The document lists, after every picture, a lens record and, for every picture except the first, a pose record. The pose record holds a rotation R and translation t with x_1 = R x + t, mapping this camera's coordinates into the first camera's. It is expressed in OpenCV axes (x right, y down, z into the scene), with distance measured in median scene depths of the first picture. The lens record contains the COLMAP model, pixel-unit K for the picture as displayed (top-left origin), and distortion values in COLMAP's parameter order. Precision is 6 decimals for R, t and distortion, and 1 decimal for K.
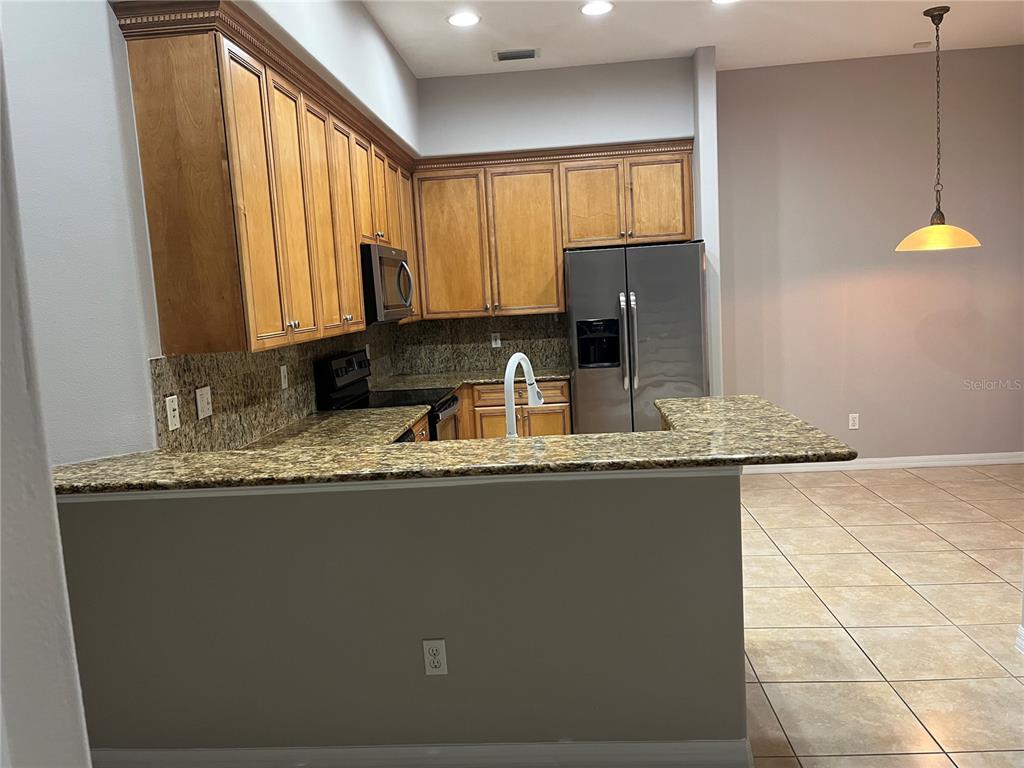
lens RADIAL K [[769.1, 0, 510.8], [0, 769.1, 382.0], [0, 0, 1]] dist [0.016439, 0.001061]
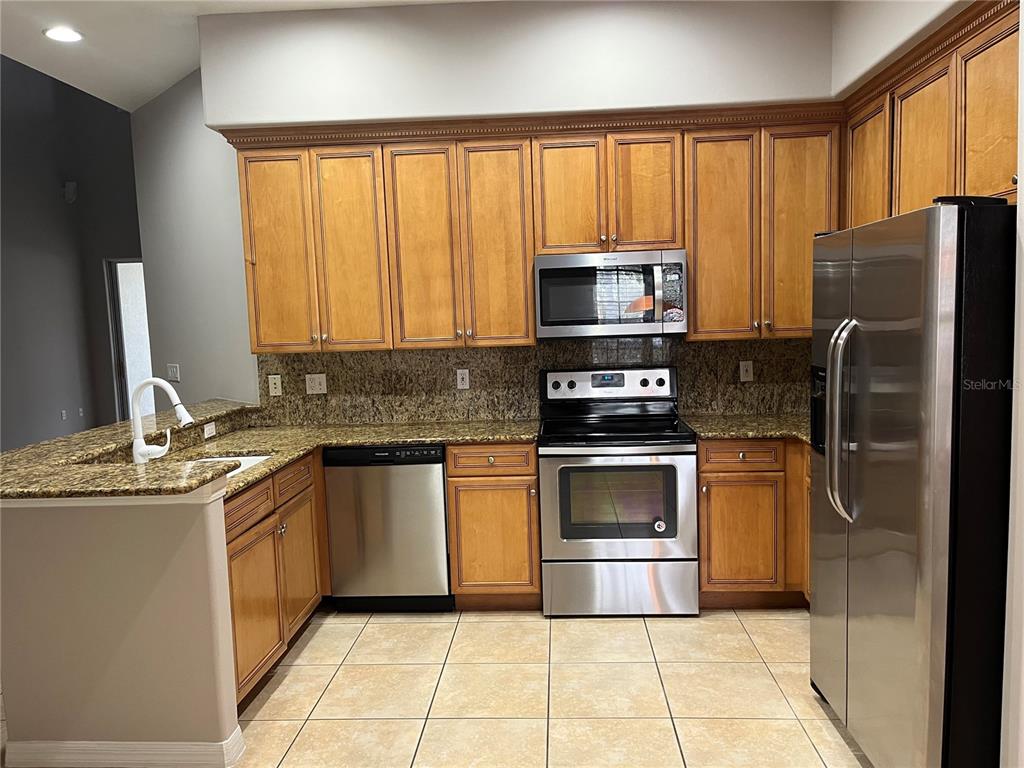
lens RADIAL K [[769.1, 0, 512.4], [0, 769.1, 386.3], [0, 0, 1]] dist [0.016439, 0.001061]
pose [[0.019178, 0.148526, -0.988723, 1.162034], [-0.079489, 0.986001, 0.146575, -0.232570], [0.996651, 0.075781, 0.030715, 1.416015]]
